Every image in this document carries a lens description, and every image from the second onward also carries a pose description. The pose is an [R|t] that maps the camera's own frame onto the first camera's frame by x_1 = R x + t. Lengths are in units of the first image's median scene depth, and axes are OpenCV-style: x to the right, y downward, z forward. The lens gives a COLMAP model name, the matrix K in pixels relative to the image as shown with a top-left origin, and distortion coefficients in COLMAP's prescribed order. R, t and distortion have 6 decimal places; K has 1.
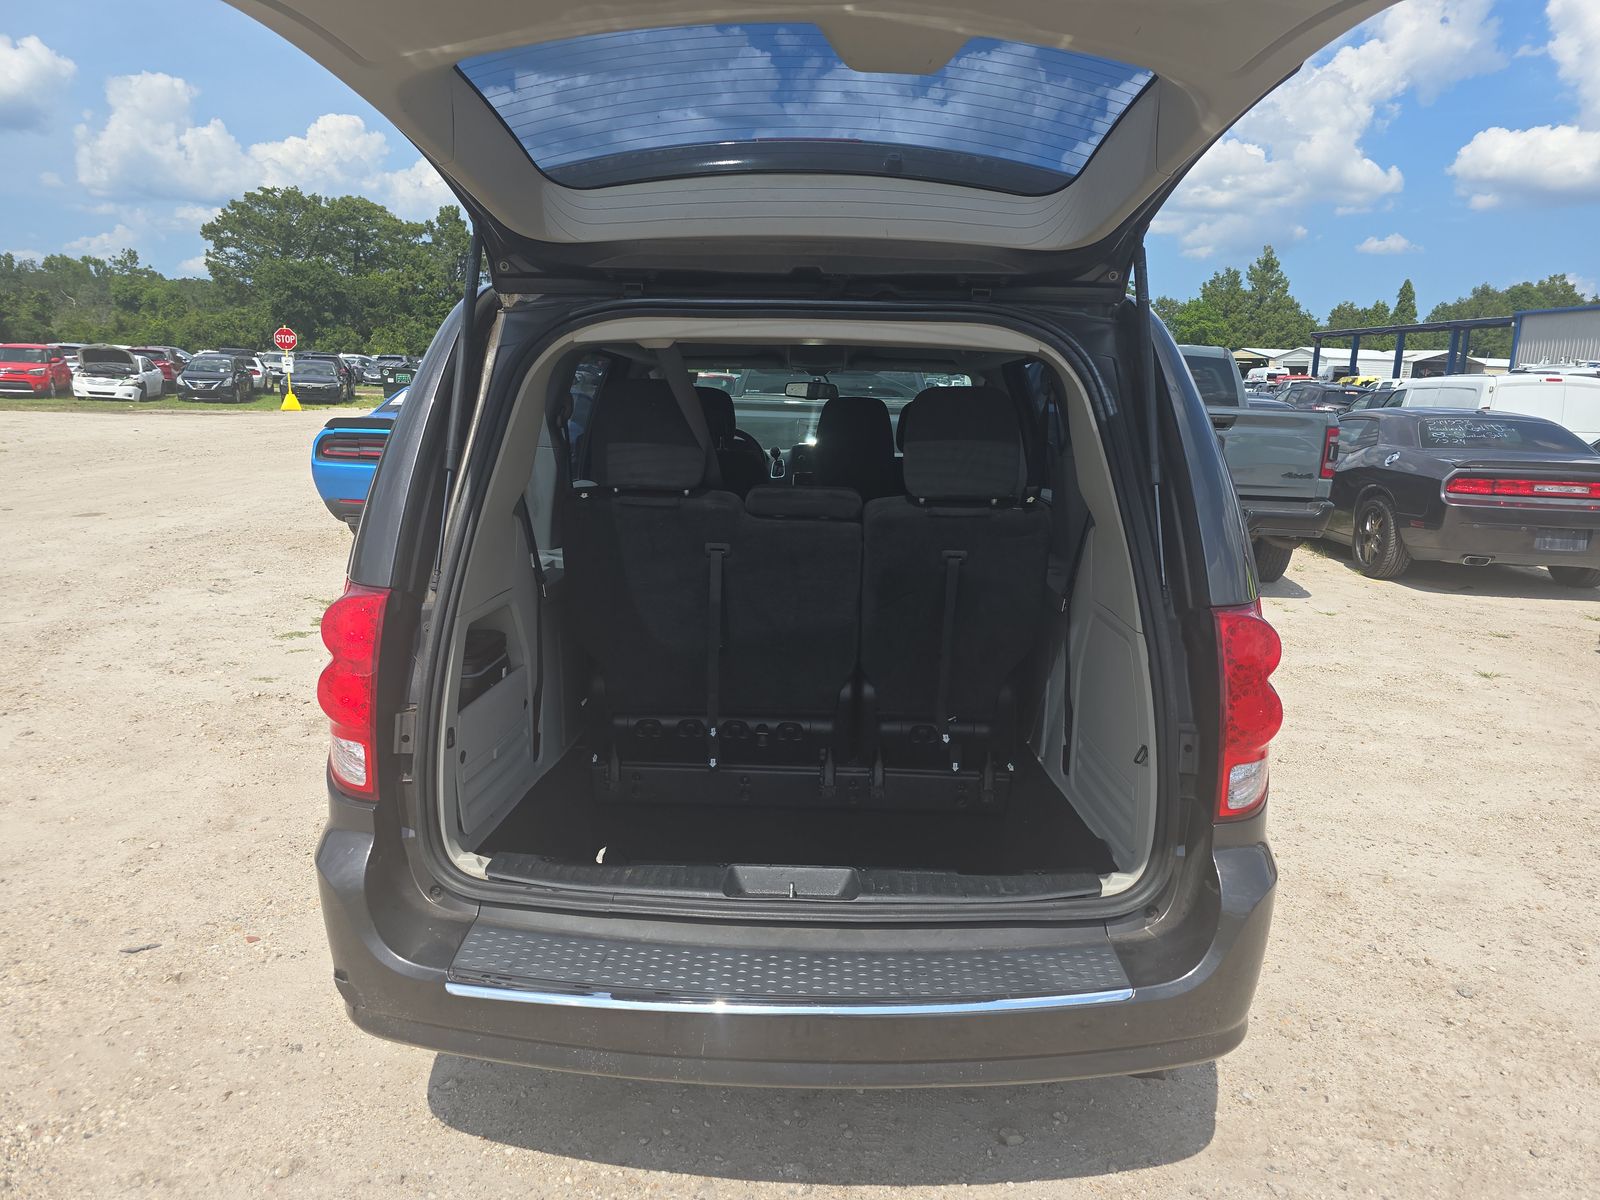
lens RADIAL K [[1088.3, 0, 799.8], [0, 1088.3, 610.5], [0, 0, 1]] dist [0.052540, -0.053324]
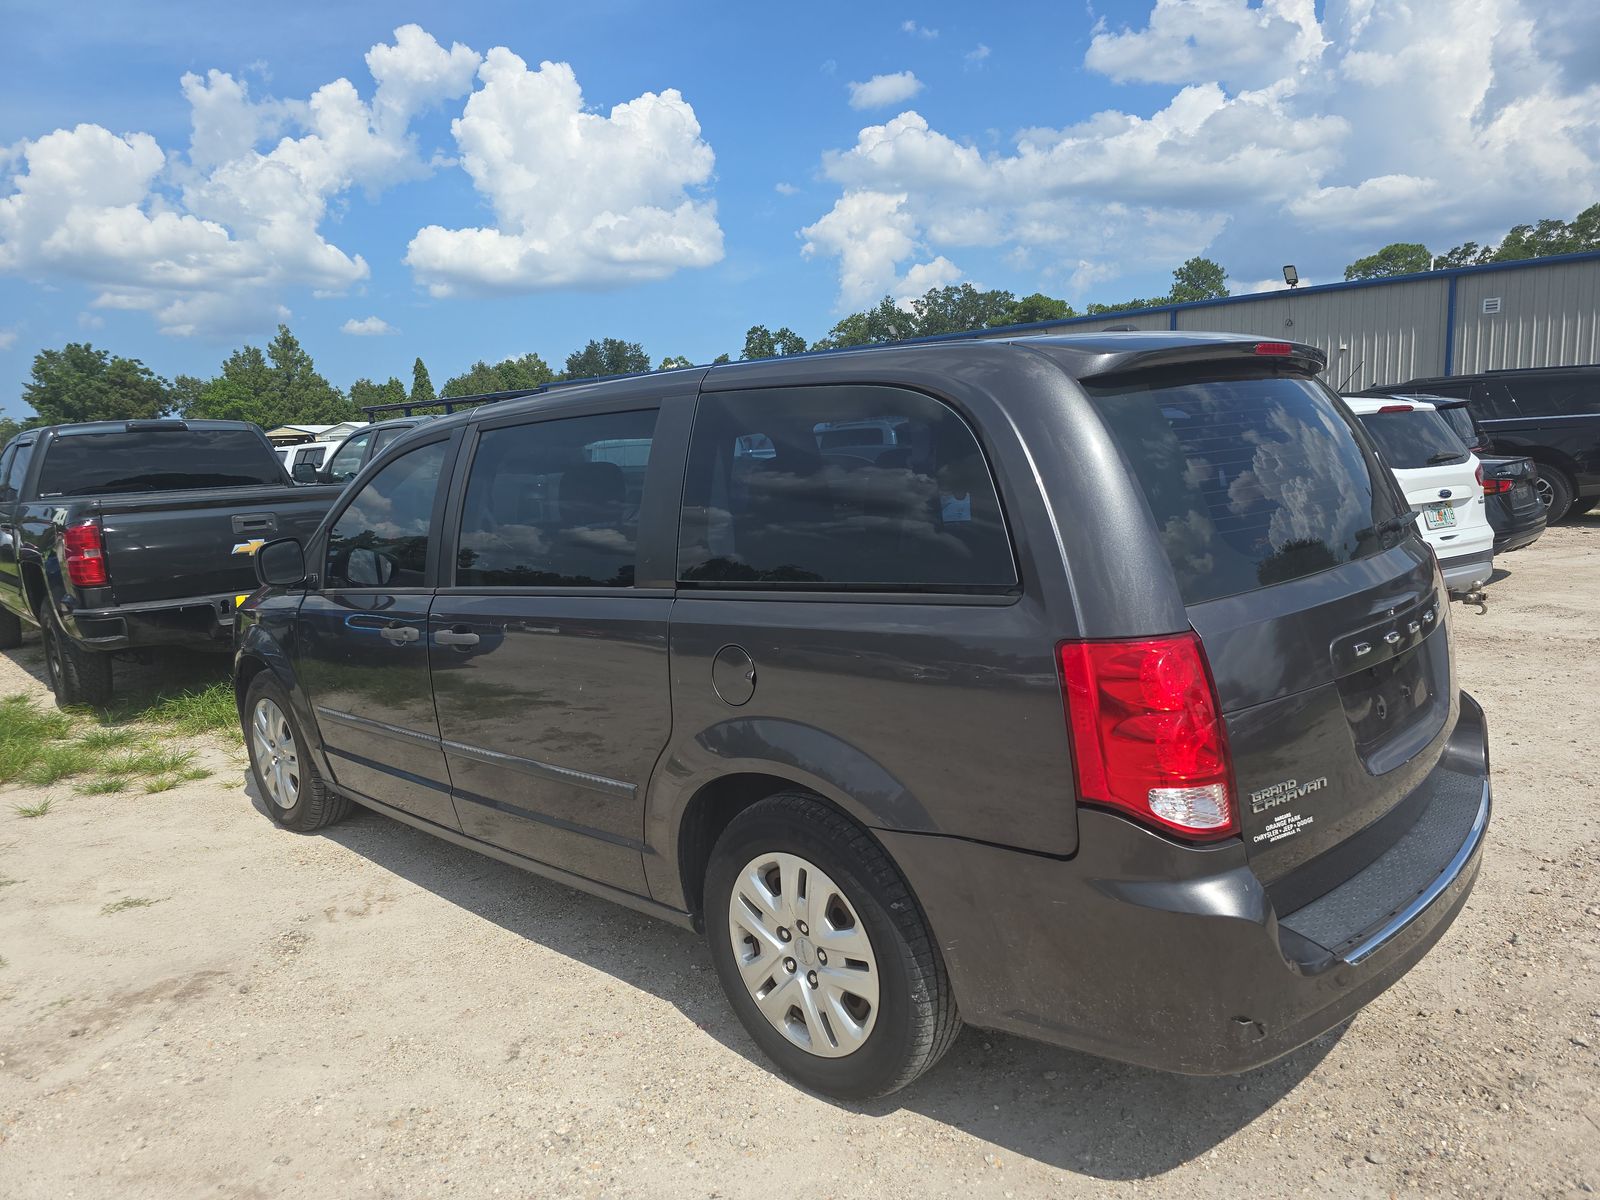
lens RADIAL K [[1088.3, 0, 799.8], [0, 1088.3, 610.5], [0, 0, 1]] dist [0.052540, -0.053324]
pose [[0.668861, -0.175649, 0.722338, -0.235312], [0.223593, 0.974225, 0.029859, -0.021640], [-0.708965, 0.141538, 0.690895, 0.091920]]
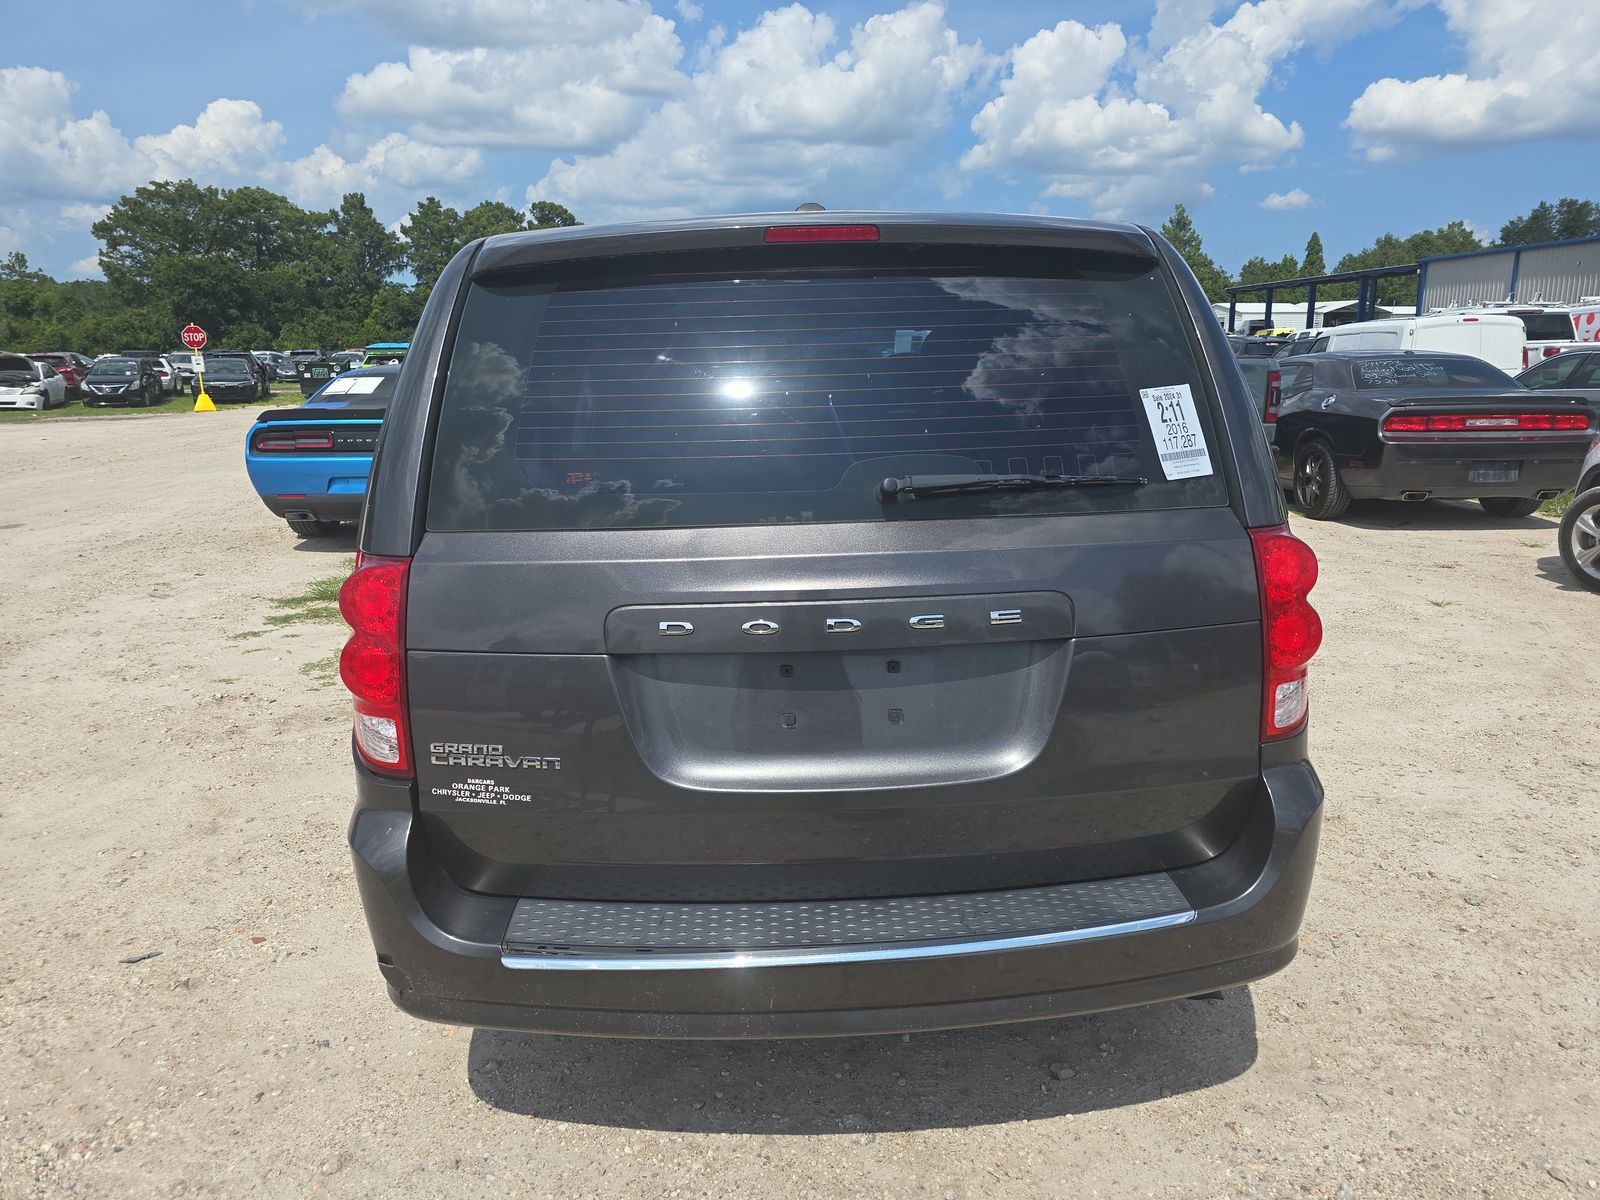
lens RADIAL K [[1088.3, 0, 799.8], [0, 1088.3, 610.5], [0, 0, 1]] dist [0.052540, -0.053324]
pose [[0.996664, -0.058623, 0.056779, -0.027575], [0.057483, 0.998115, 0.021513, 0.007341], [-0.057933, -0.018178, 0.998155, 0.005341]]
